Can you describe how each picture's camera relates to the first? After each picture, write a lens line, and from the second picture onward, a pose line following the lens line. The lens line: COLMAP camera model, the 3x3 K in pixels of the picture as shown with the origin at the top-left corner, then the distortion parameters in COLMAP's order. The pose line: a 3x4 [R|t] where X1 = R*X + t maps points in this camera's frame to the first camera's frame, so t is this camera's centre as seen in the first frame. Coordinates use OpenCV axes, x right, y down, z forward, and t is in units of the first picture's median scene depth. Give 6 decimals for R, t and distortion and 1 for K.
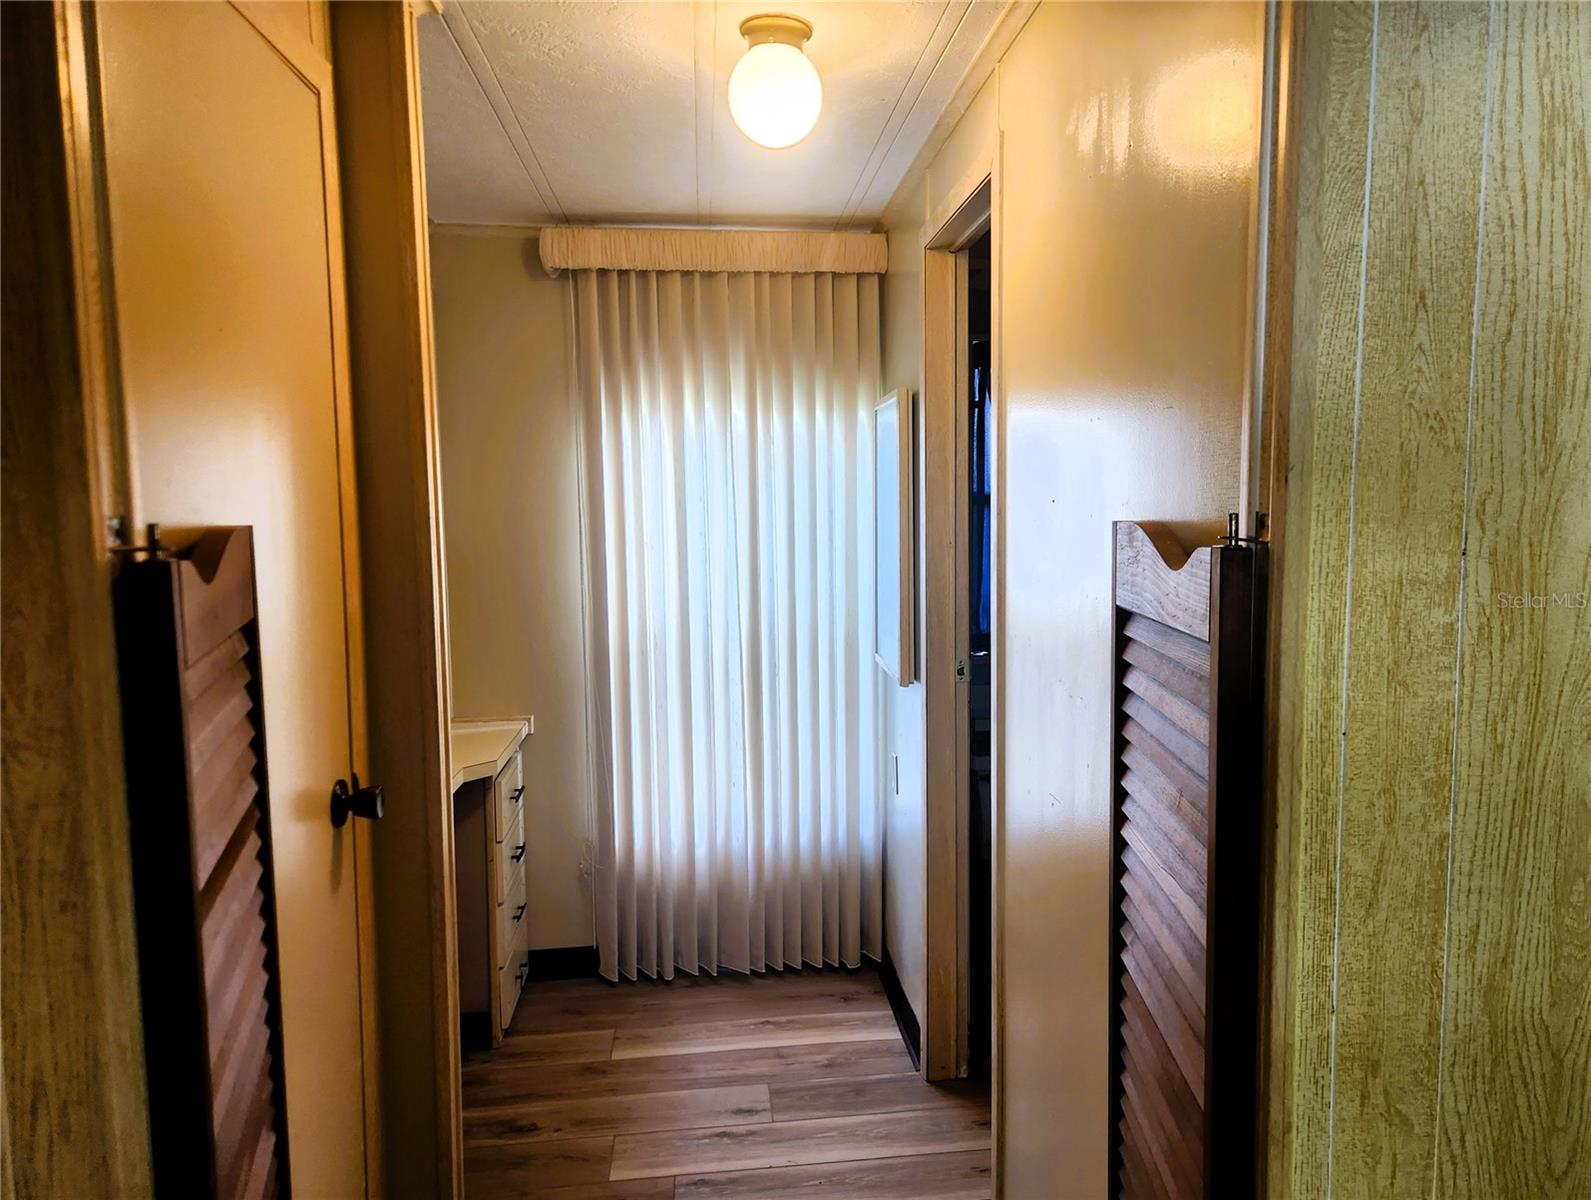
lens RADIAL K [[1093.0, 0, 839.5], [0, 1093.0, 605.2], [0, 0, 1]] dist [0.050142, -0.011620]
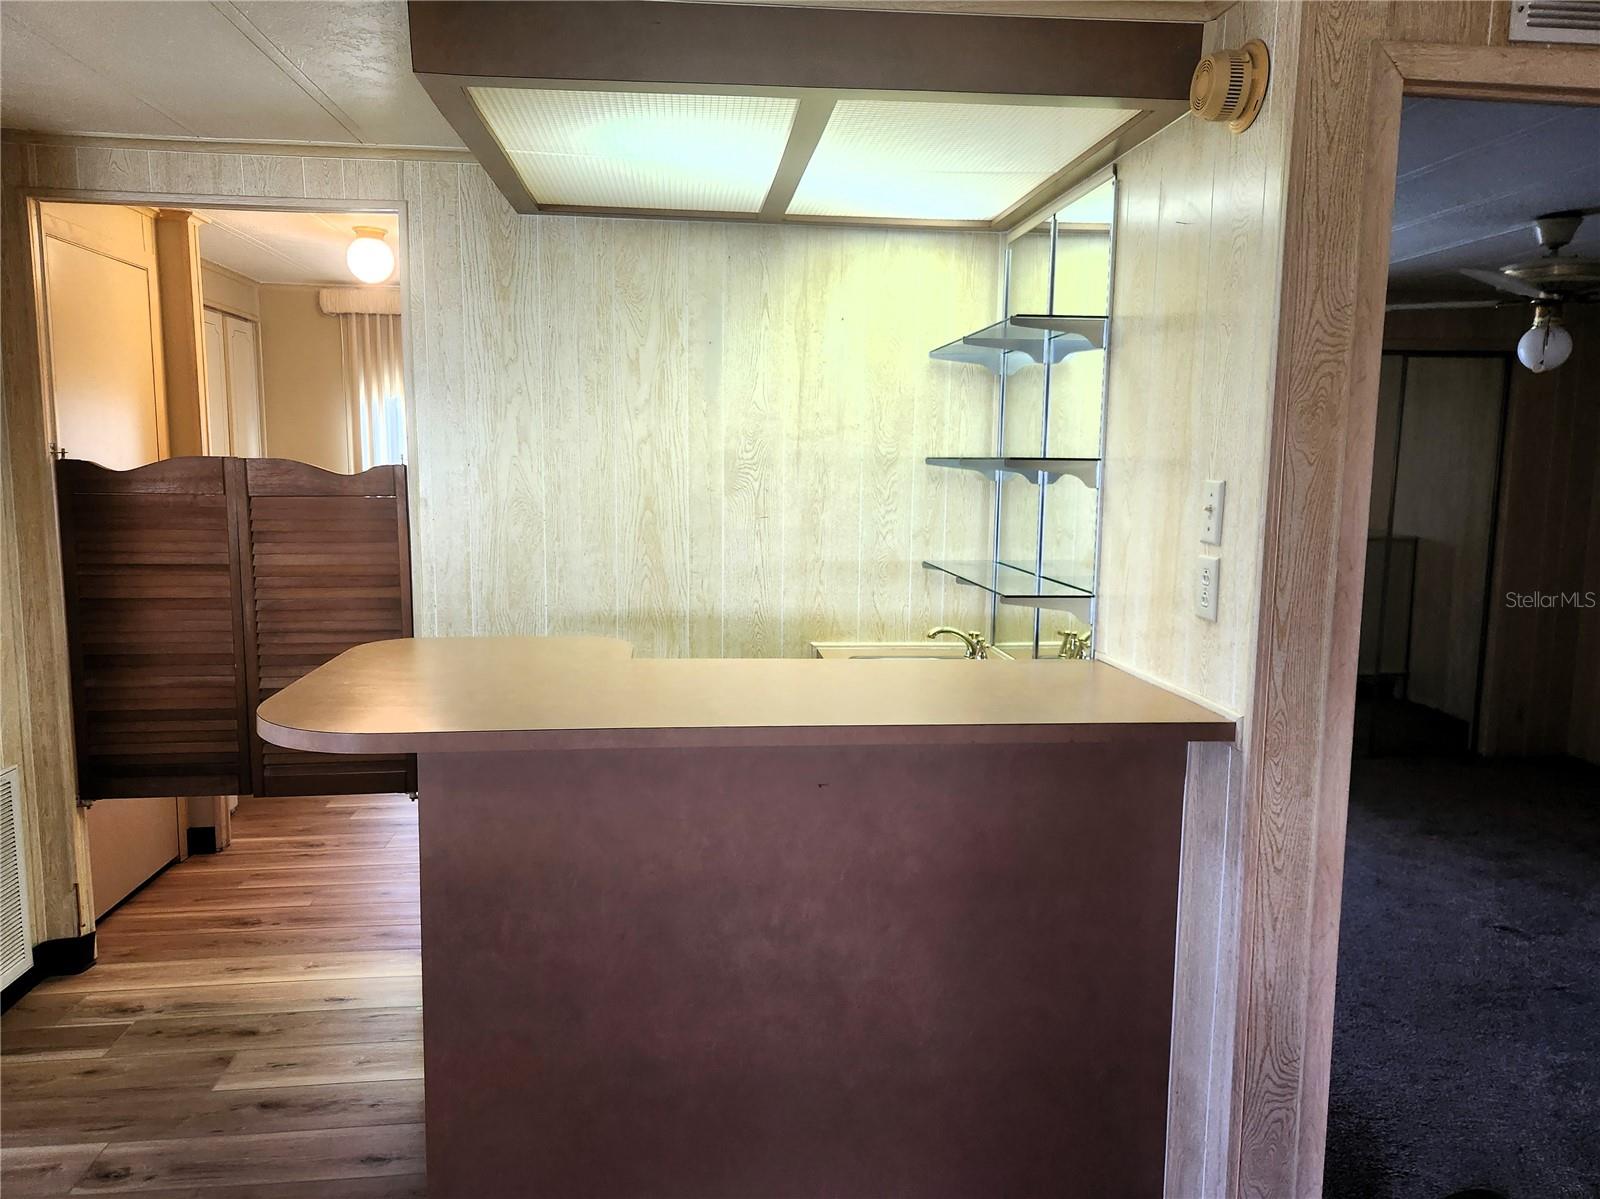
lens RADIAL K [[1099.2, 0, 796.0], [0, 1099.2, 599.6], [0, 0, 1]] dist [0.050142, -0.011620]
pose [[0.999648, 0.020700, -0.016607, 1.558677], [-0.020292, 0.999497, 0.024384, 0.247840], [0.017103, -0.024038, 0.999565, -2.214119]]
